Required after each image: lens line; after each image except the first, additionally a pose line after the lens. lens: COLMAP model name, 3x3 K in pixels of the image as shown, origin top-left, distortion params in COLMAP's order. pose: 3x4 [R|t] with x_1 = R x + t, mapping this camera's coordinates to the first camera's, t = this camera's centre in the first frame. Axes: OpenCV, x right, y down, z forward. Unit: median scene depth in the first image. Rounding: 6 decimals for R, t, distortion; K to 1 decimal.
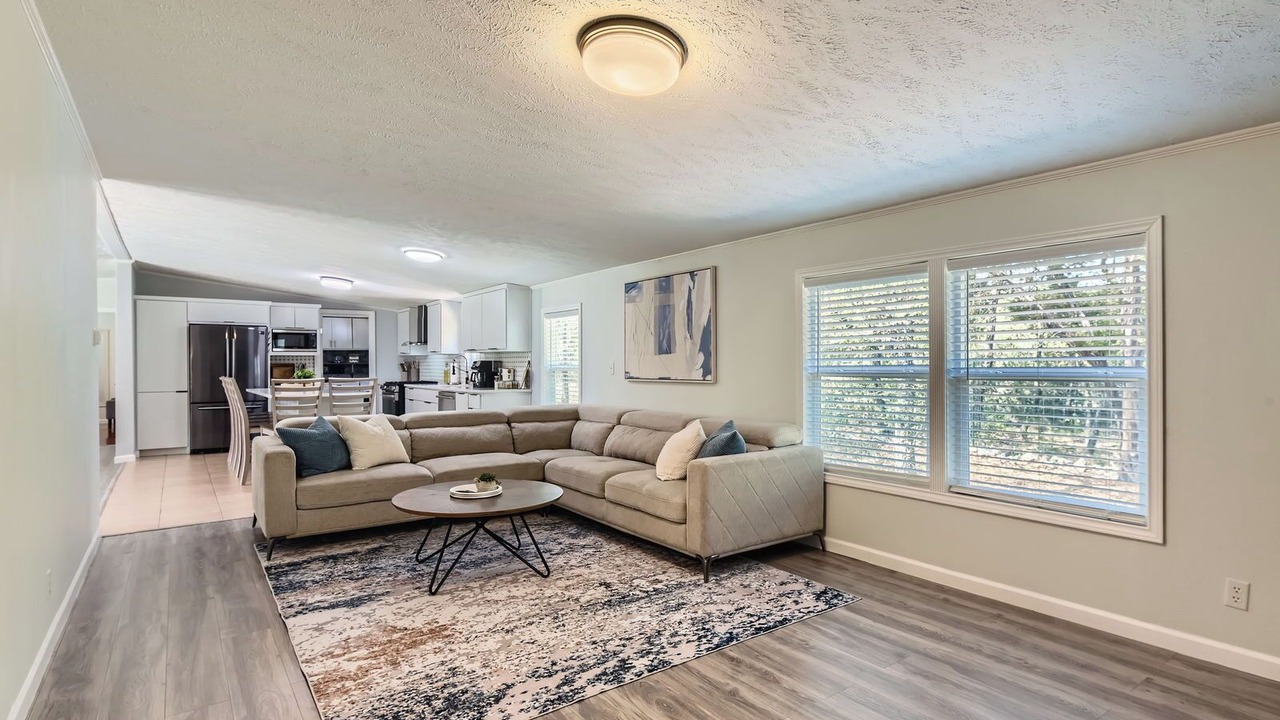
lens RADIAL K [[638.3, 0, 640.0], [0, 638.3, 360.0], [0, 0, 1]] dist [-0.003689, -0.000442]
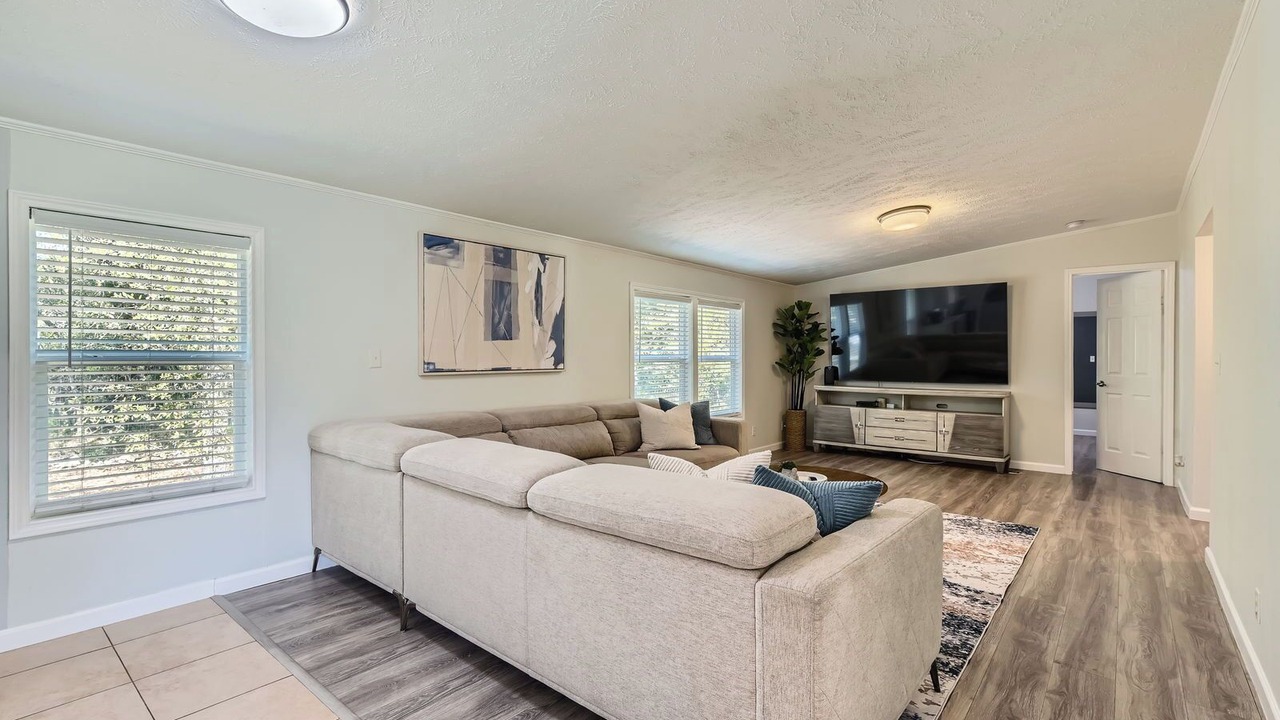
lens RADIAL K [[569.4, 0, 645.1], [0, 569.4, 365.4], [0, 0, 1]] dist [0.002617, 0.001264]
pose [[-0.237886, -0.027227, 0.970911, -0.785348], [-0.016837, 0.999572, 0.023905, 0.003017], [-0.971147, -0.010661, -0.238242, 1.067156]]
